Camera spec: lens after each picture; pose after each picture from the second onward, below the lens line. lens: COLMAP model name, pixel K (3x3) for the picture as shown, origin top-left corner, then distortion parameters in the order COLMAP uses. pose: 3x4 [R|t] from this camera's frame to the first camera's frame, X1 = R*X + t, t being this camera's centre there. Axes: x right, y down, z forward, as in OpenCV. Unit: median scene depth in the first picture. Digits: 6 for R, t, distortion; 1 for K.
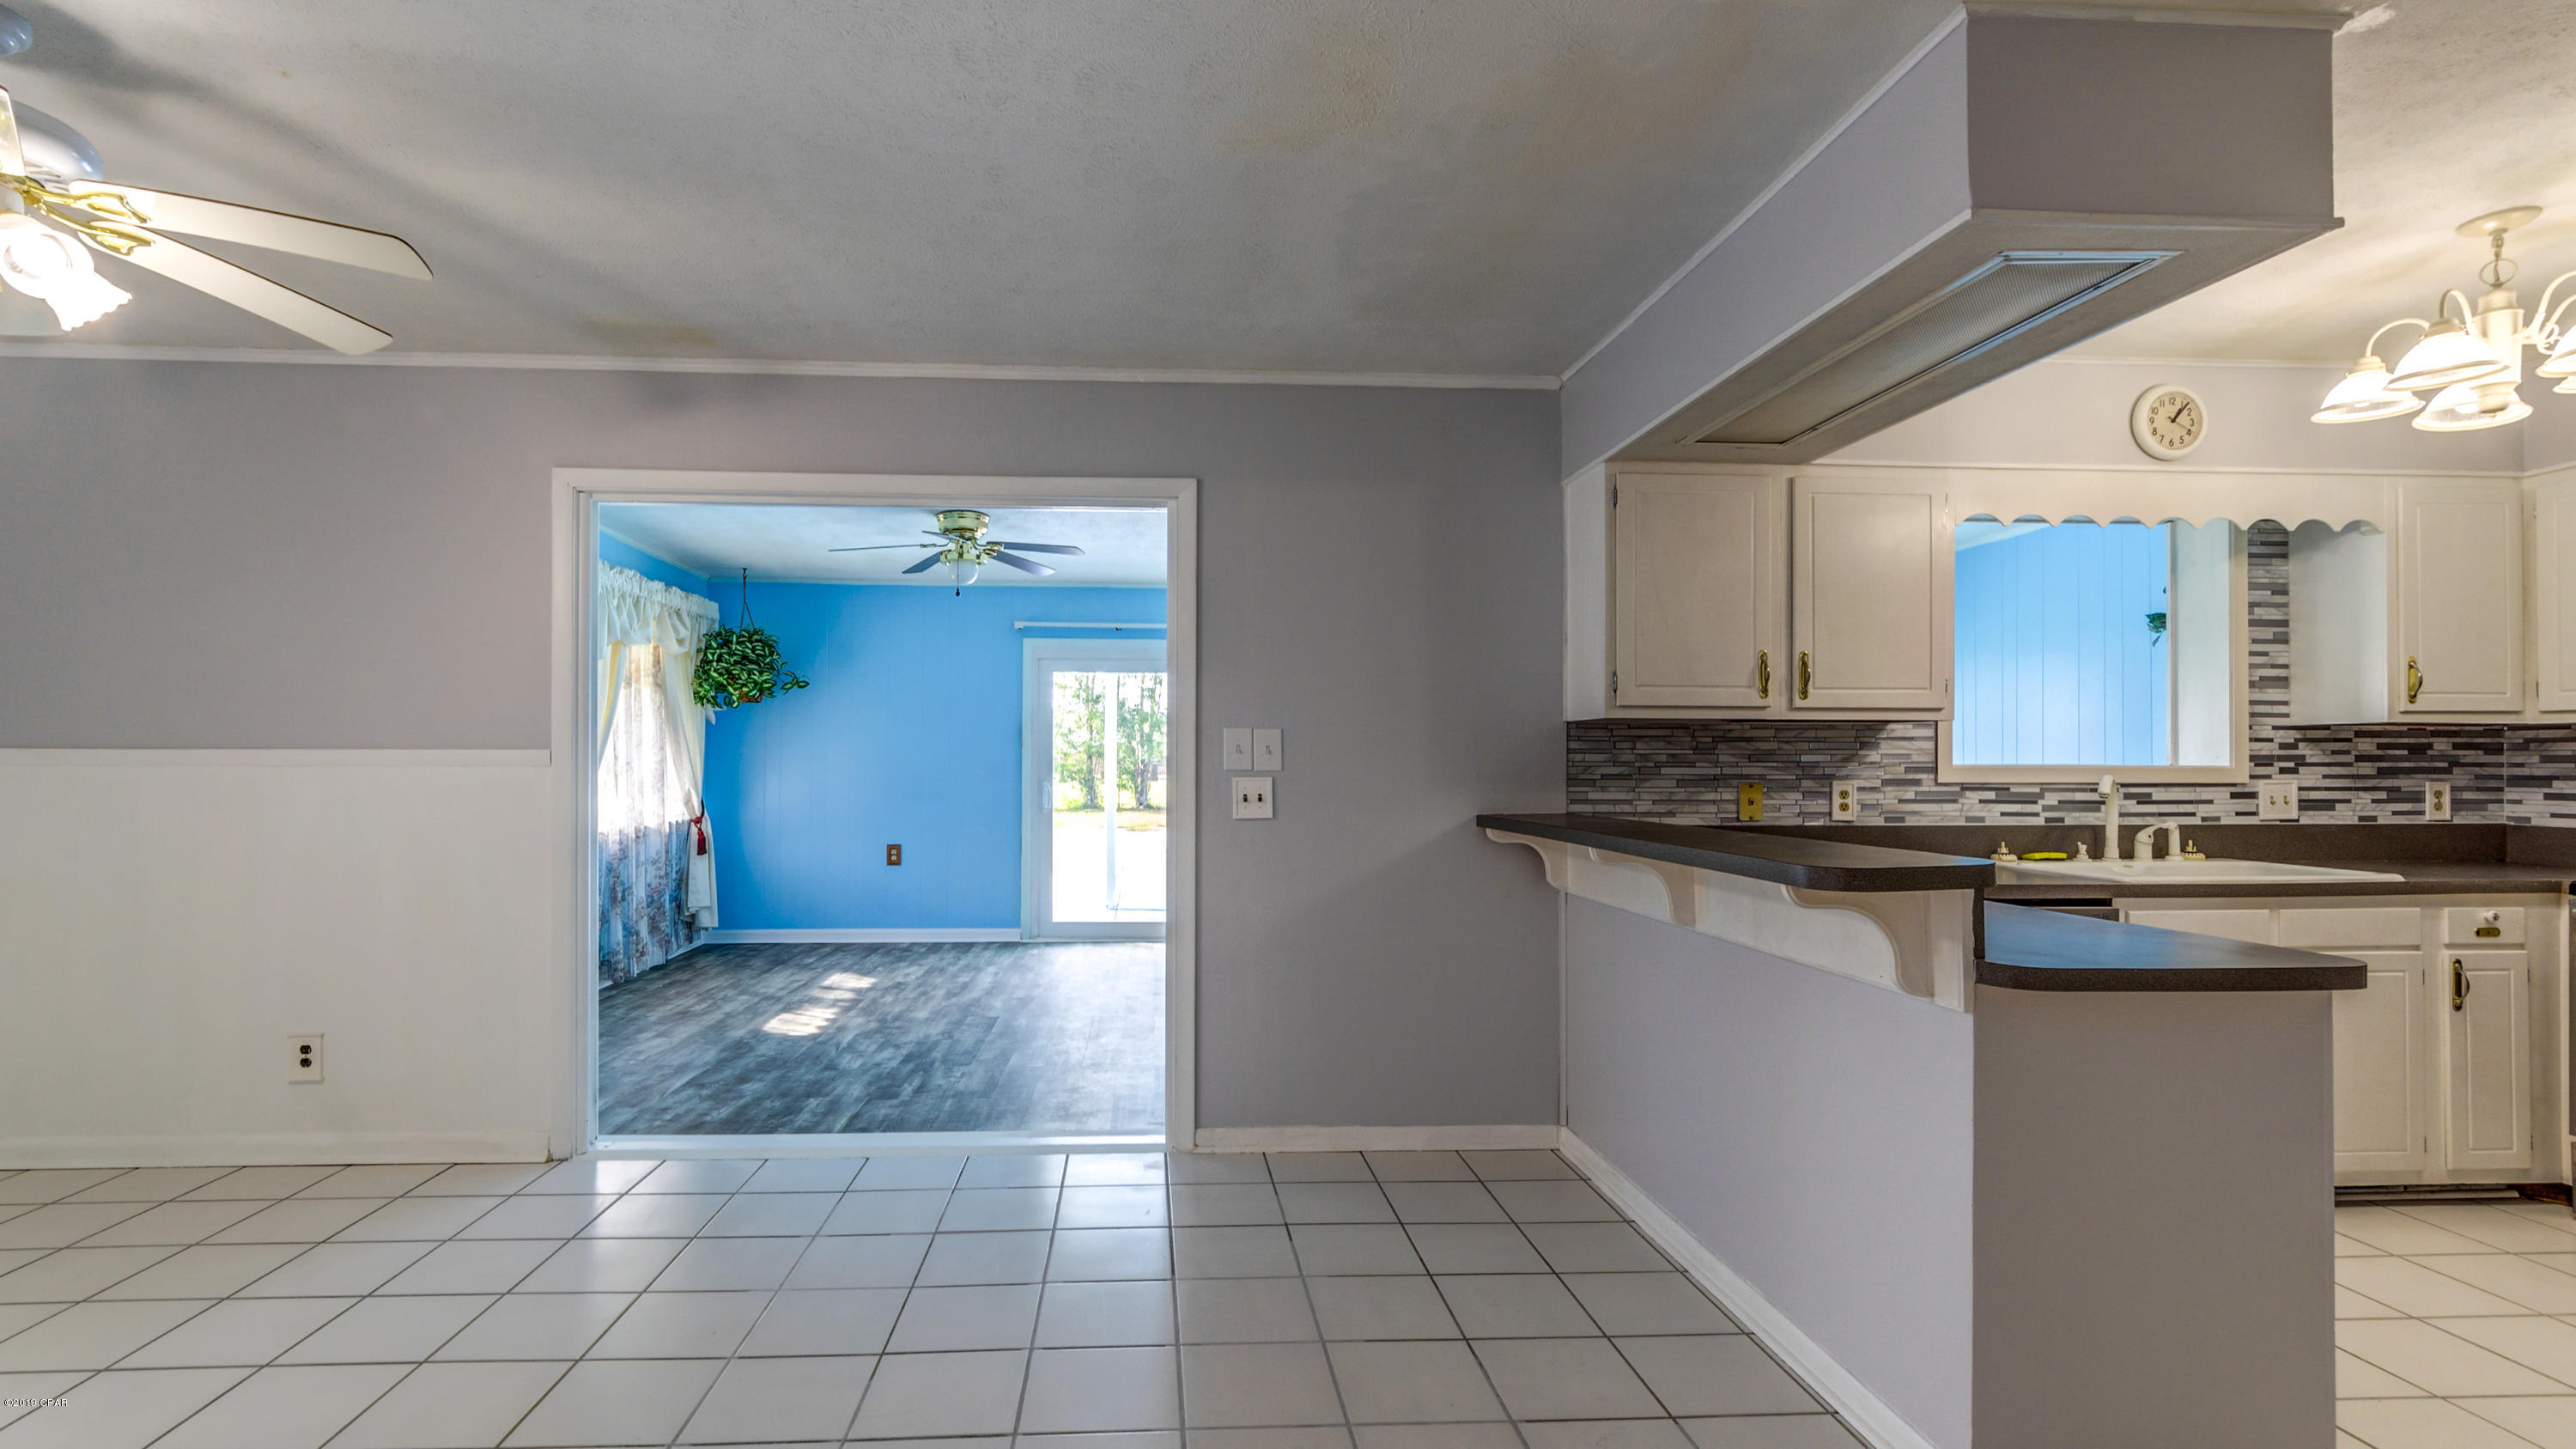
lens RADIAL K [[1159.5, 0, 1203.8], [0, 1159.5, 755.3], [0, 0, 1]] dist [0.000558, 0.000016]
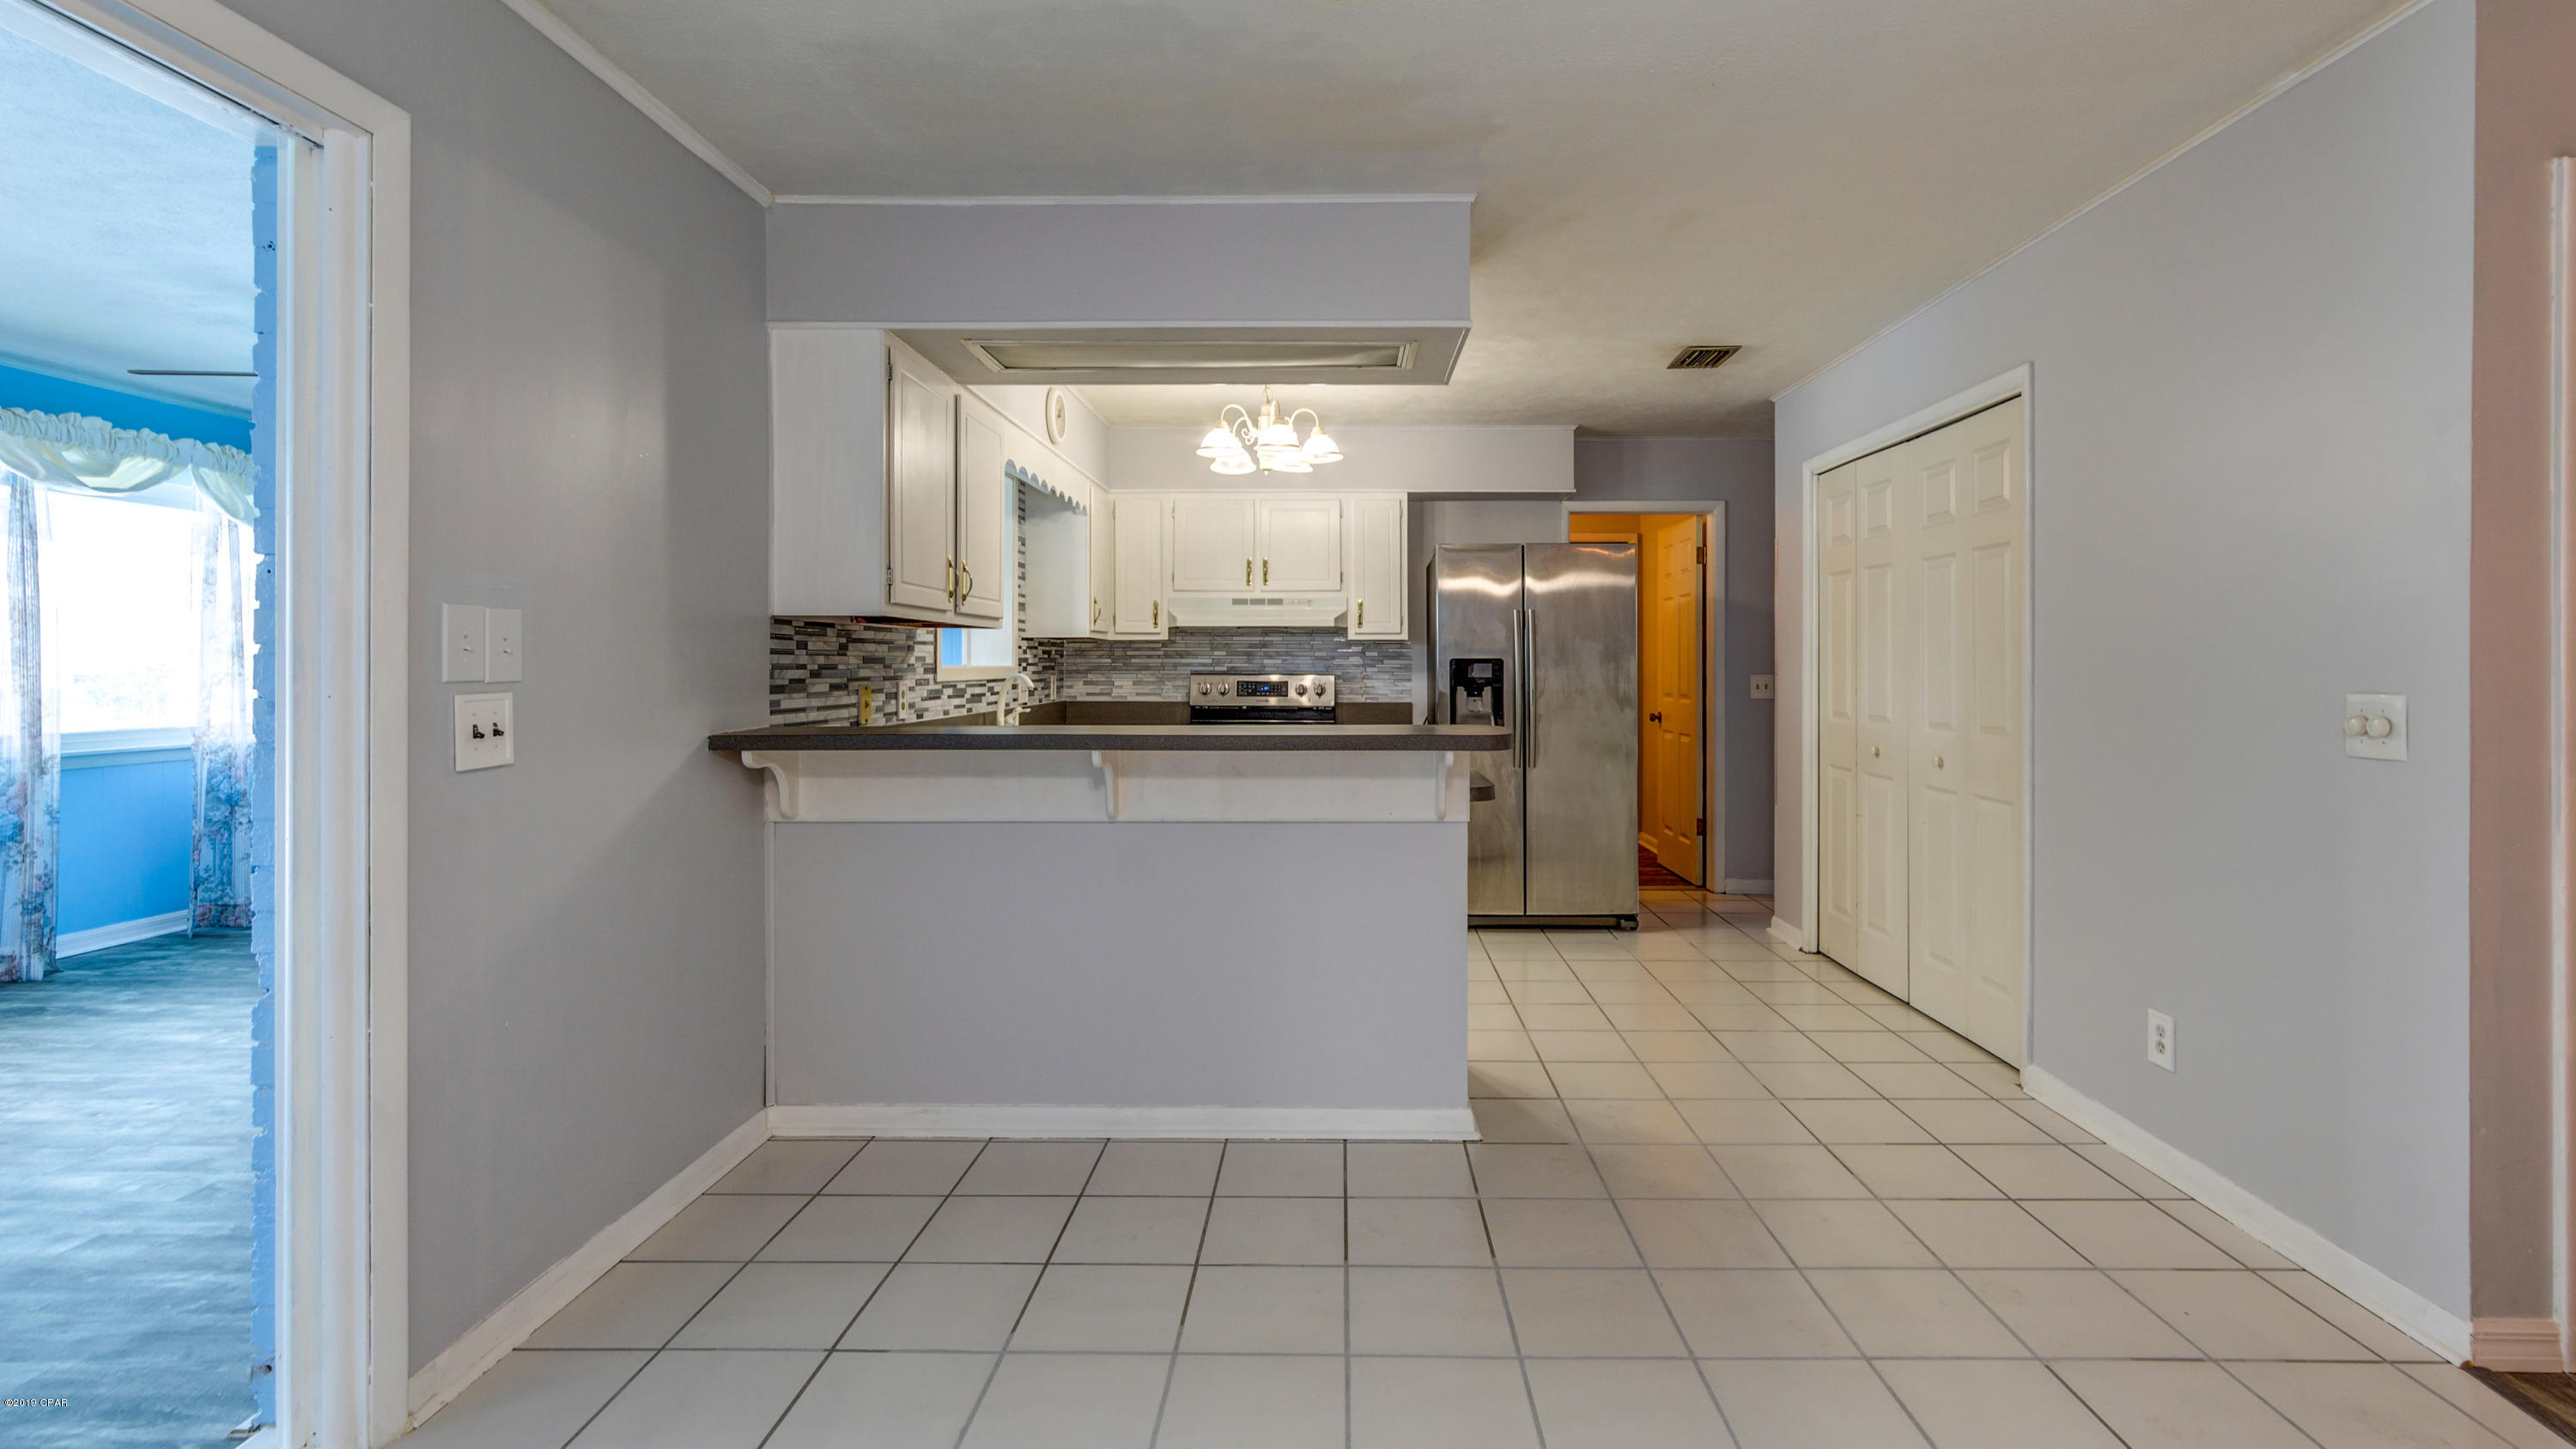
lens RADIAL K [[1142.5, 0, 1333.4], [0, 1142.5, 663.4], [0, 0, 1]] dist [0.000988, 0.000287]
pose [[0.068489, -0.002444, 0.997649, -0.255786], [-0.006846, 0.999972, 0.002920, -0.000041], [-0.997628, -0.007029, 0.068470, 0.296291]]
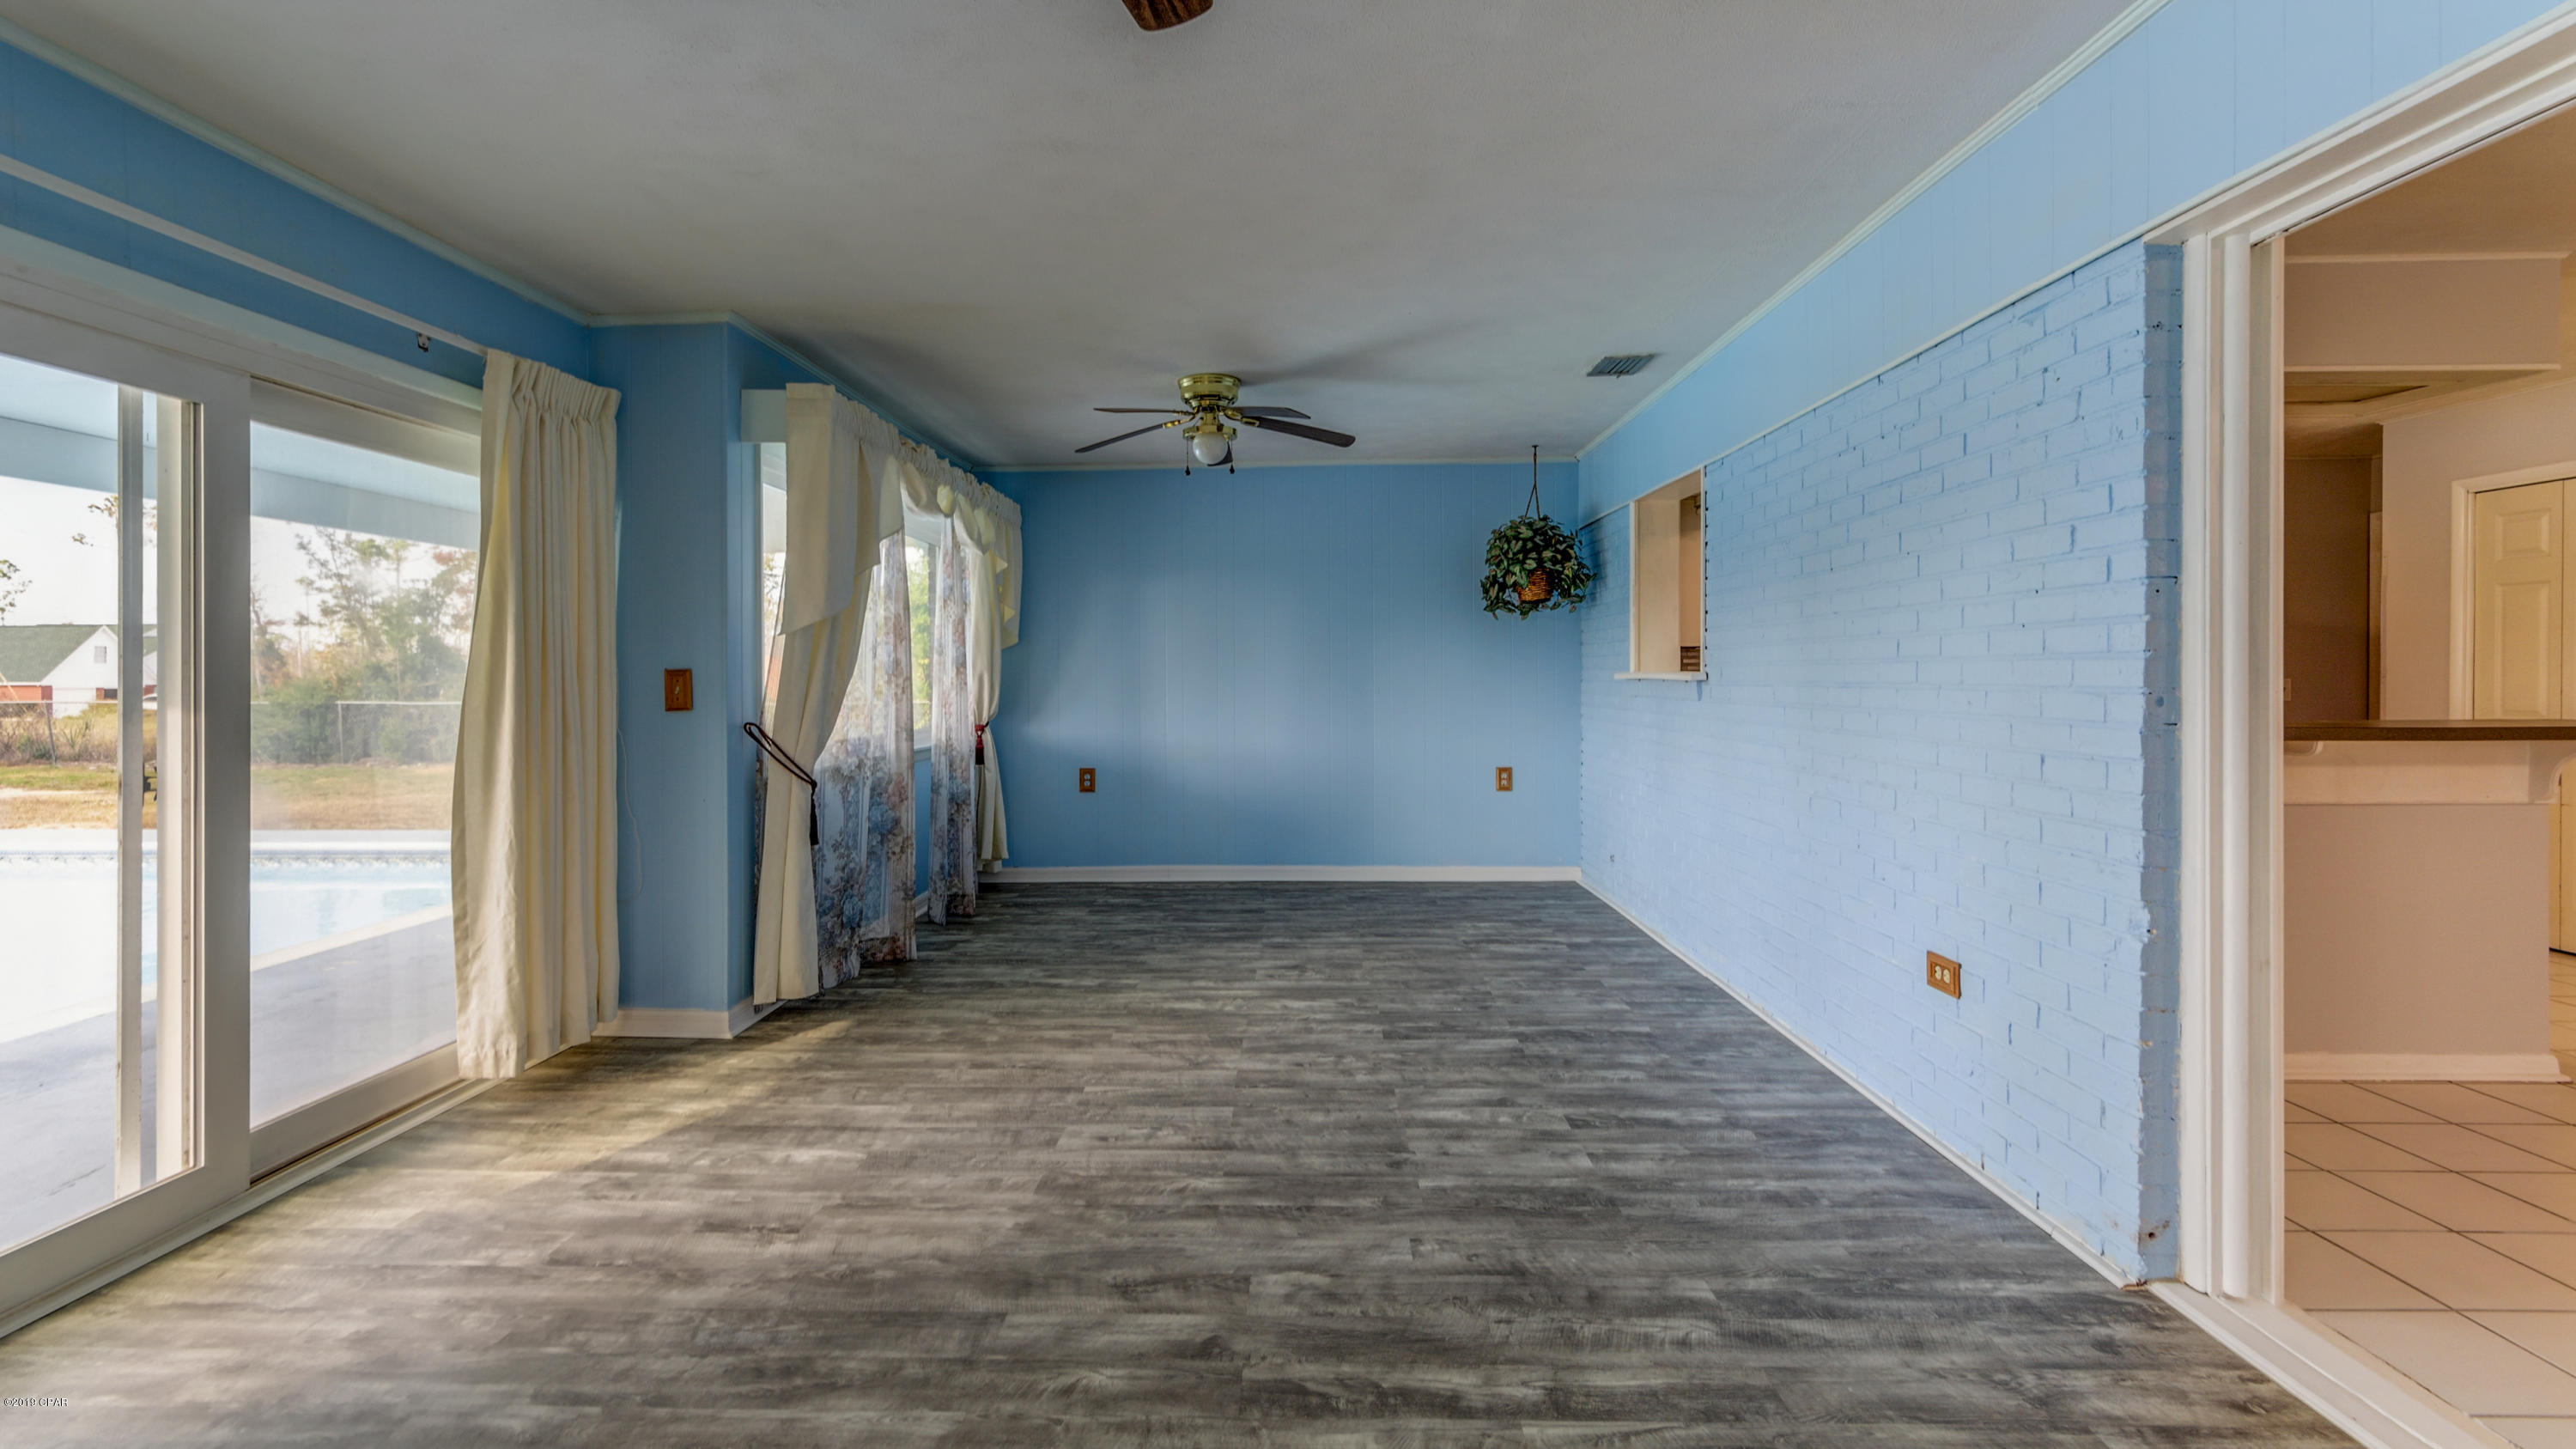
lens RADIAL K [[1151.7, 0, 1279.4], [0, 1151.7, 676.8], [0, 0, 1]] dist [0.000985, 0.000186]
pose [[0.078665, -0.006039, 0.996883, -0.364742], [-0.001773, 0.999979, 0.006198, 0.004332], [-0.996900, -0.002256, 0.078652, 0.808987]]
